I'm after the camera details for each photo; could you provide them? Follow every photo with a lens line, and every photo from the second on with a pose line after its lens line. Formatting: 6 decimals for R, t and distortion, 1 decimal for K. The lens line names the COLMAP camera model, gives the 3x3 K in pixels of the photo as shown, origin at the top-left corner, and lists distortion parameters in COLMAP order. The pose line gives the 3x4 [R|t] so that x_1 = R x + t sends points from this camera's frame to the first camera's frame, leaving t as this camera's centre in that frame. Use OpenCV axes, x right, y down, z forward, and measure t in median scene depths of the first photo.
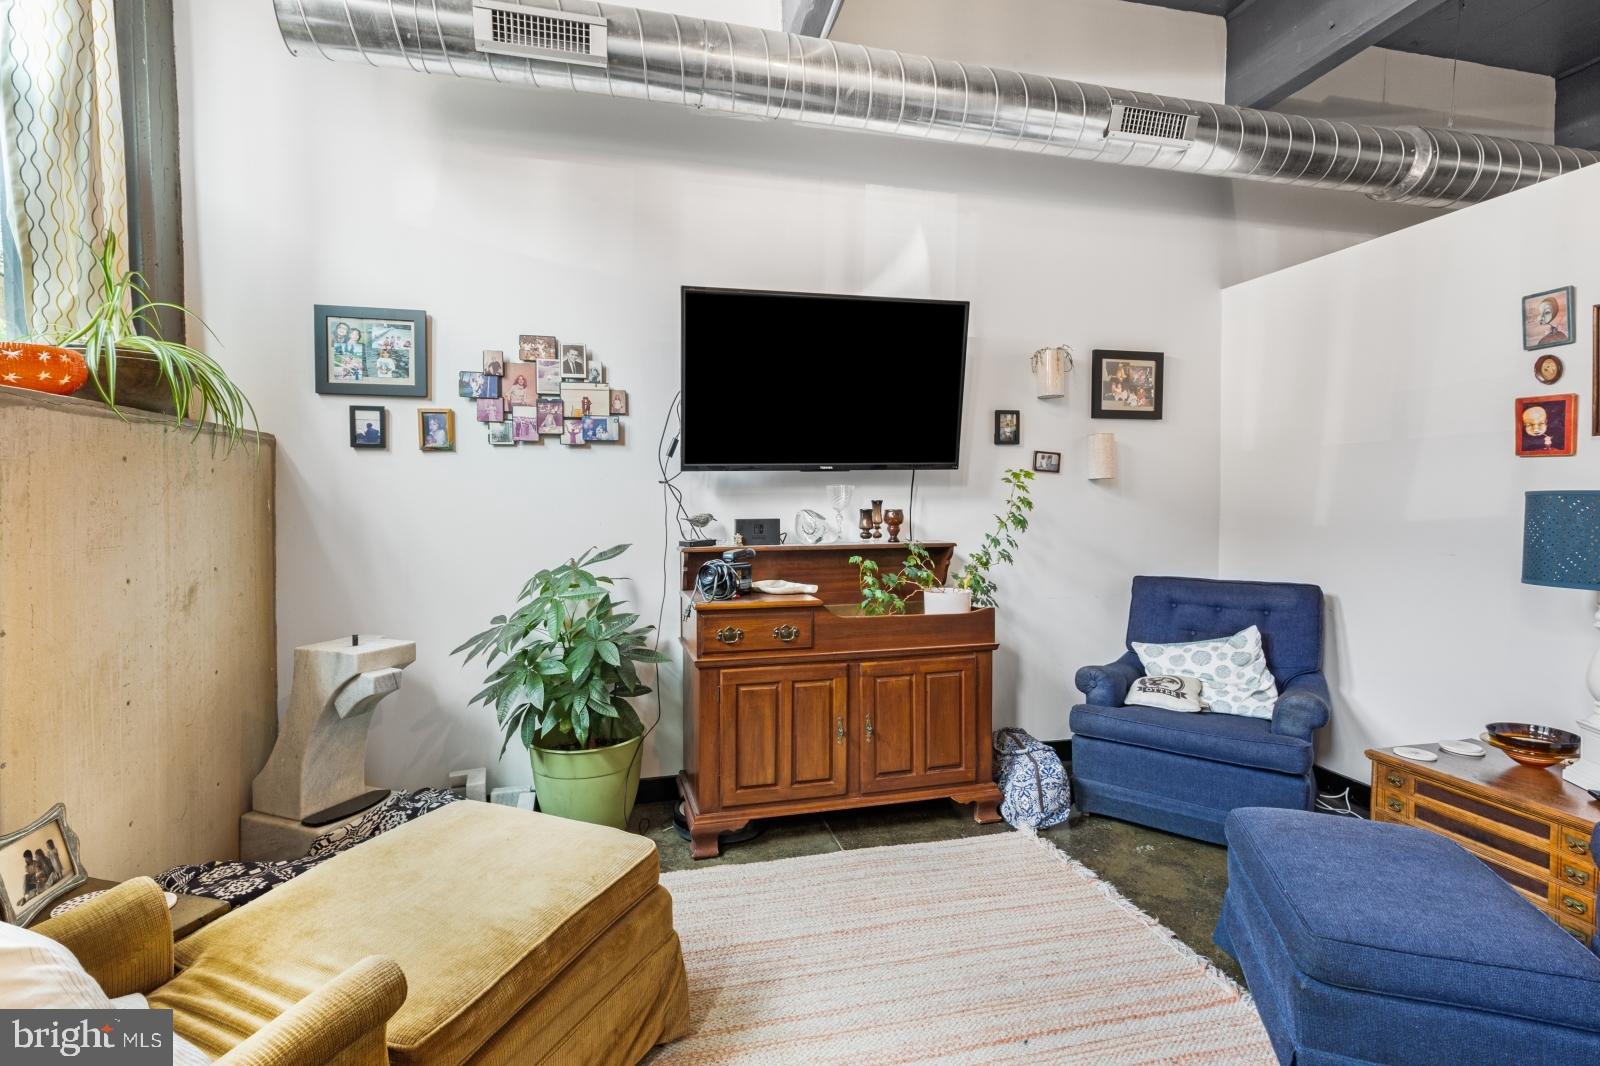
lens RADIAL K [[743.1, 0, 797.2], [0, 743.1, 526.6], [0, 0, 1]] dist [0.000729, -0.001330]
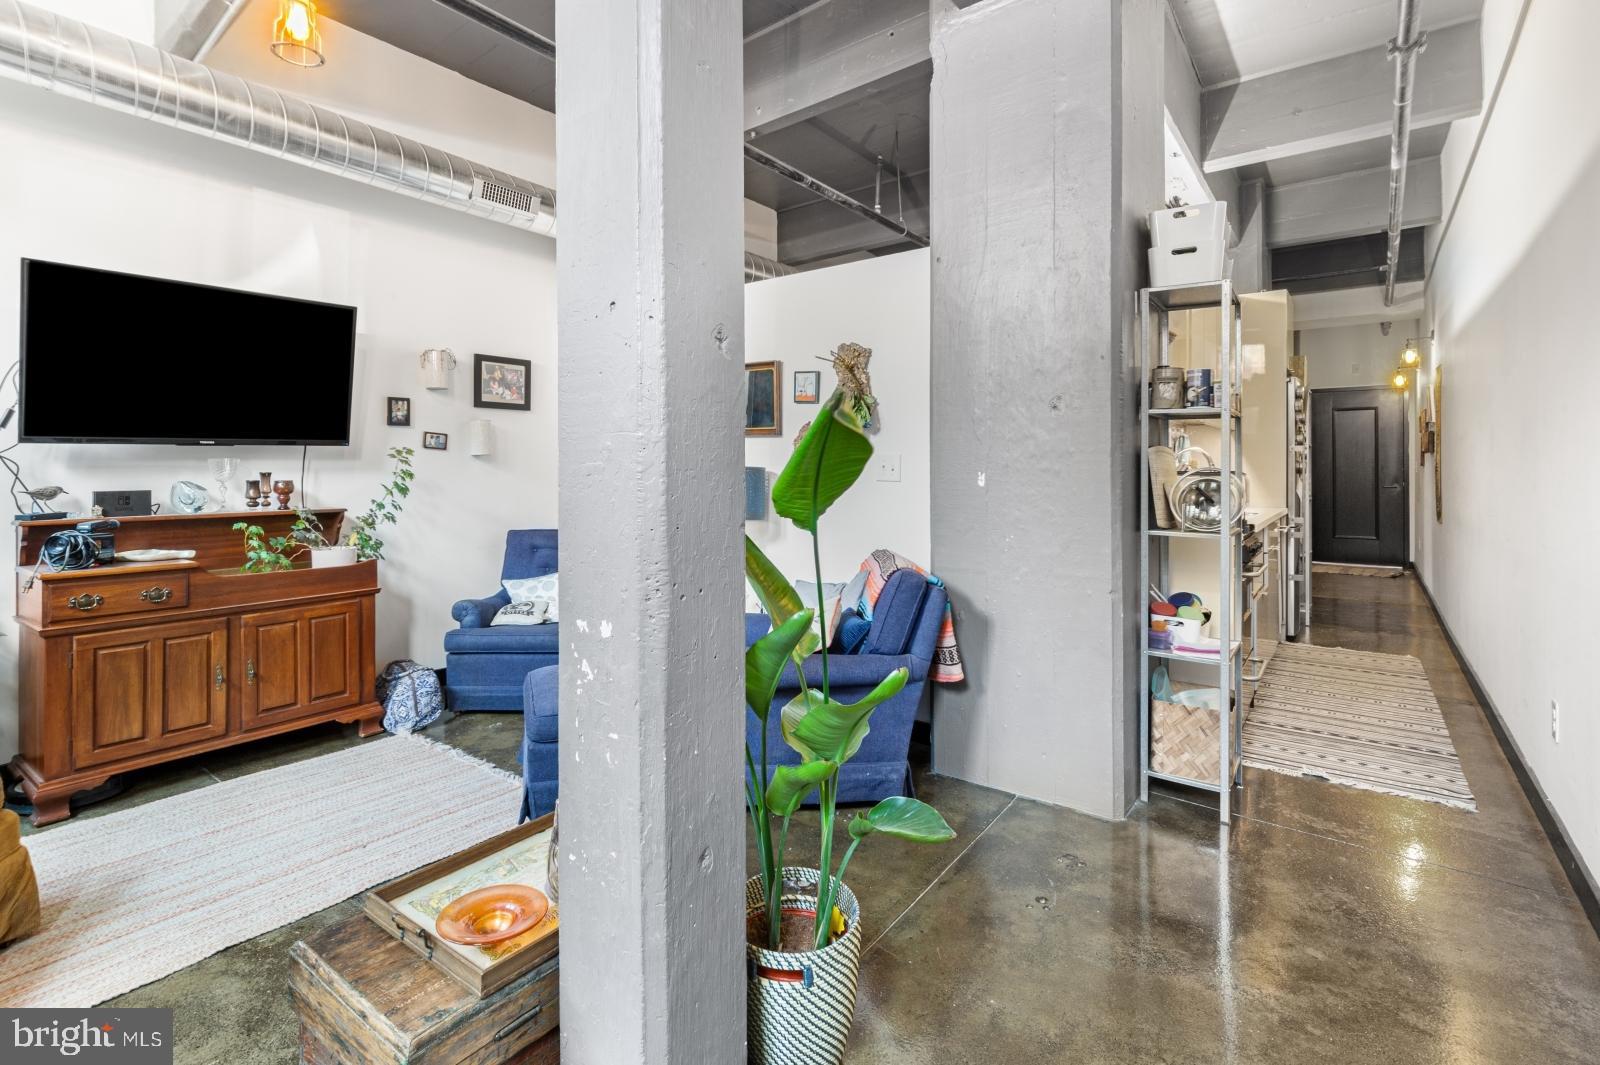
lens RADIAL K [[743.1, 0, 774.3], [0, 743.1, 468.8], [0, 0, 1]] dist [0.000729, -0.001330]
pose [[0.789899, -0.000008, 0.613237, 0.029333], [0.025627, 0.999127, -0.032997, 0.016590], [-0.612701, 0.041780, 0.789210, -0.373088]]
